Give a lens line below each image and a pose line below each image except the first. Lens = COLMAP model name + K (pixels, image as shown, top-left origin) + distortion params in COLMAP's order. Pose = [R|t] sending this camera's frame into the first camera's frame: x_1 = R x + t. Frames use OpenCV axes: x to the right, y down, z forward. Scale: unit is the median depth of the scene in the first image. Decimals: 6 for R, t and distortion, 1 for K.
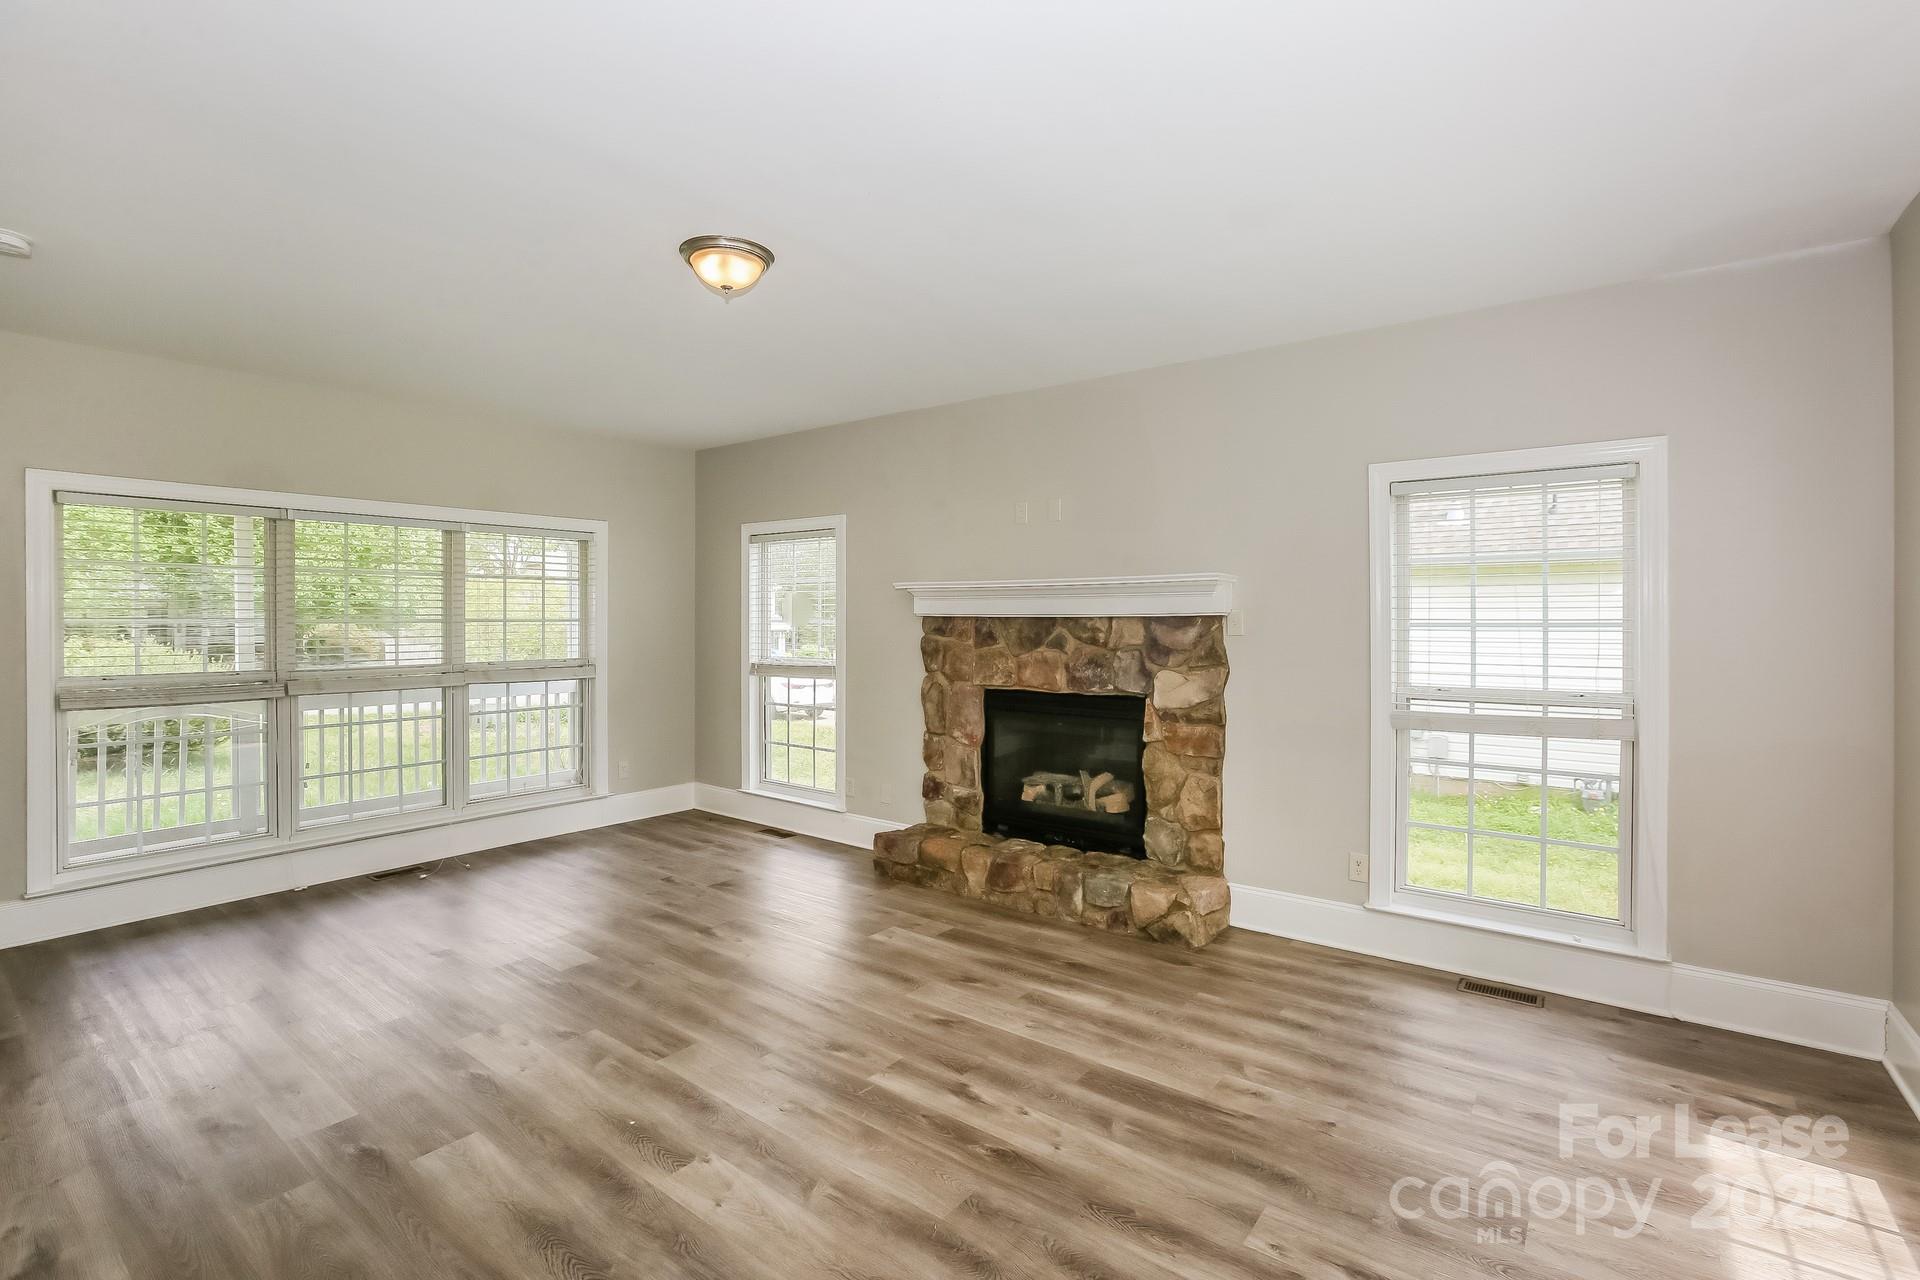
lens RADIAL K [[869.6, 0, 961.9], [0, 869.6, 622.0], [0, 0, 1]] dist [-0.026578, 0.000233]
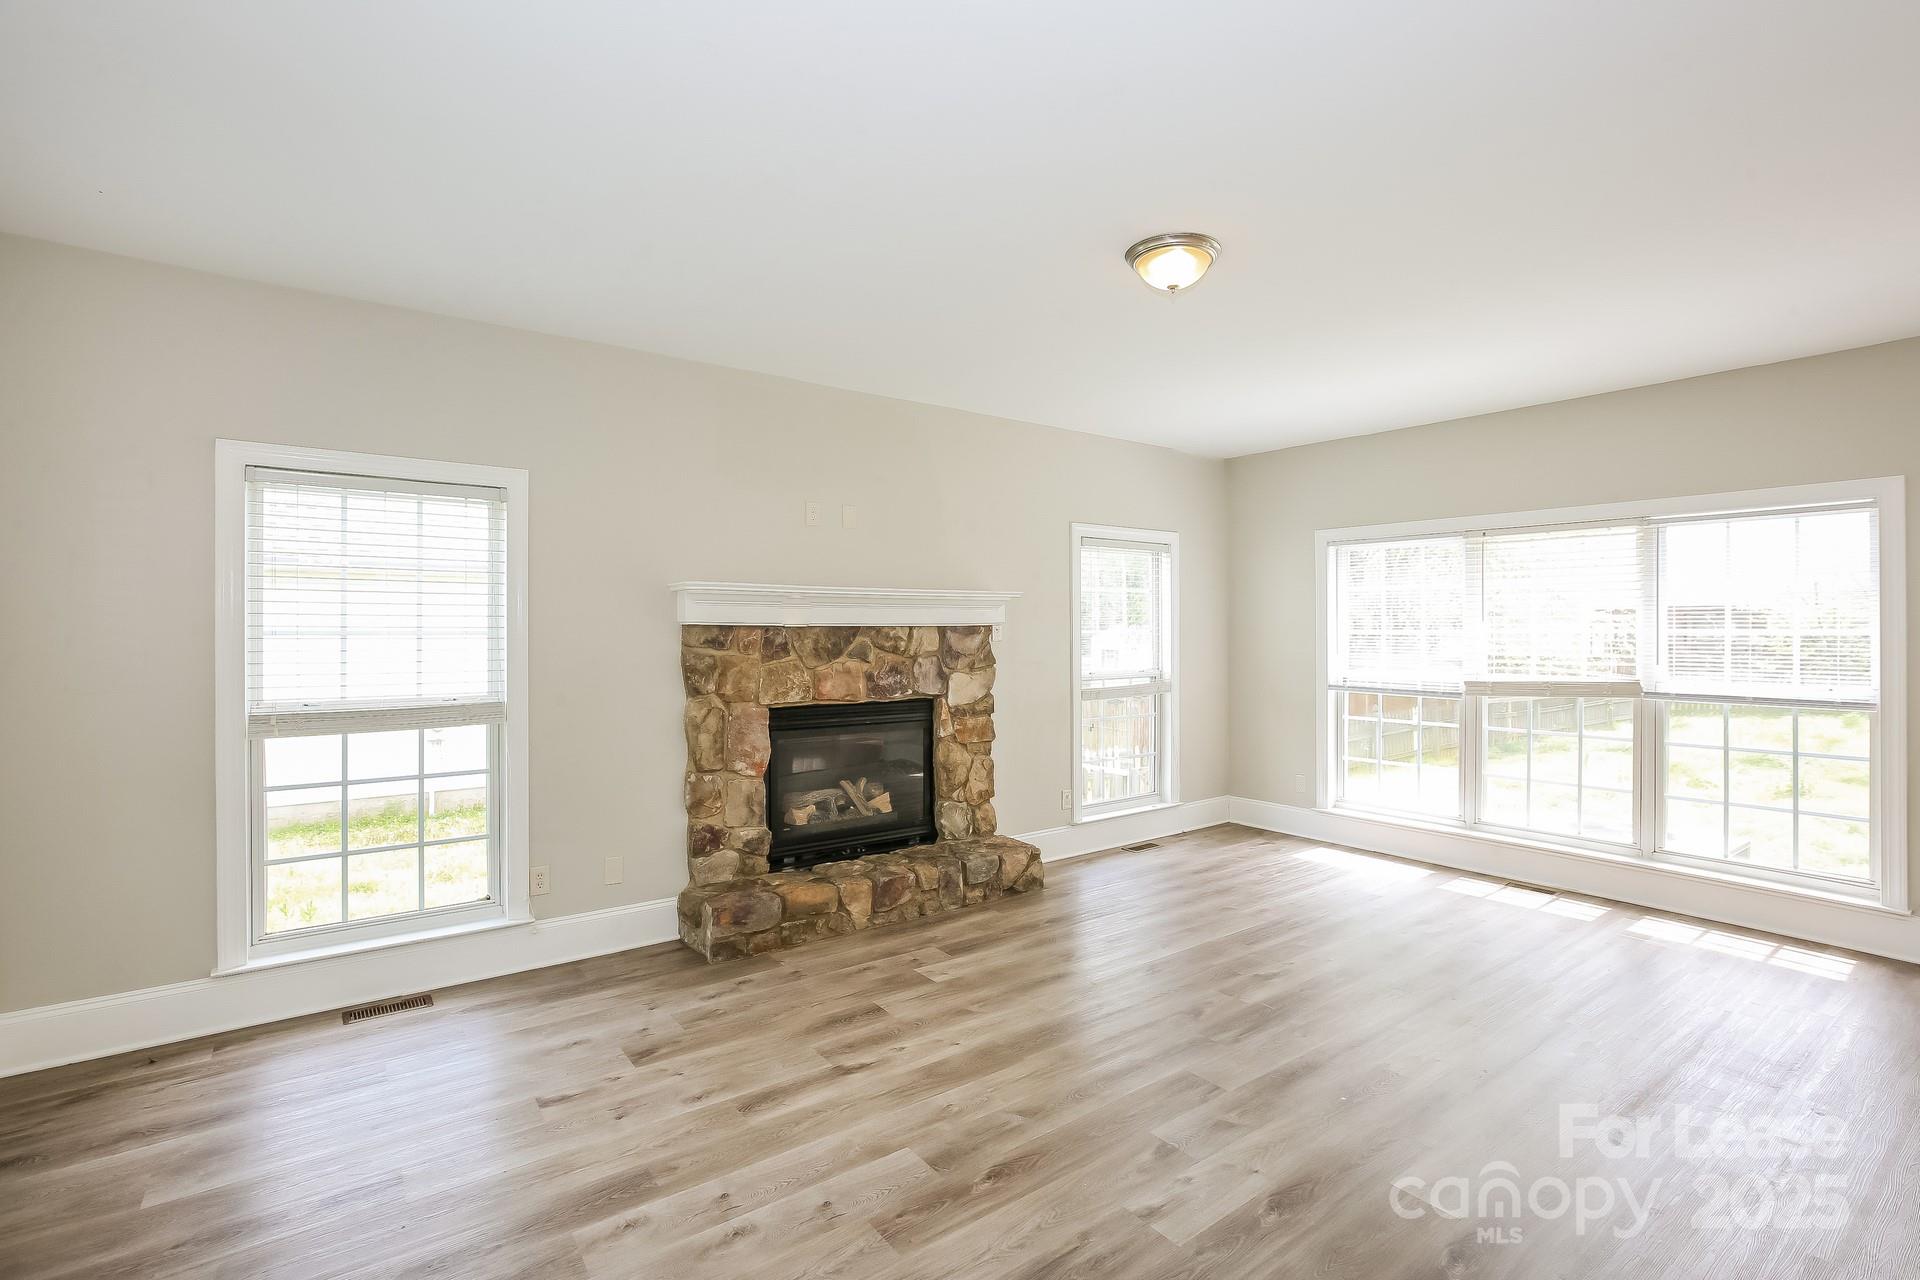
lens RADIAL K [[881.5, 0, 960.0], [0, 881.5, 640.0], [0, 0, 1]] dist [-0.028502, 0.000362]
pose [[0.281459, -0.013567, 0.959477, -0.829634], [0.001877, 0.999906, 0.013588, -0.003557], [-0.959572, -0.002024, 0.281458, 0.618042]]
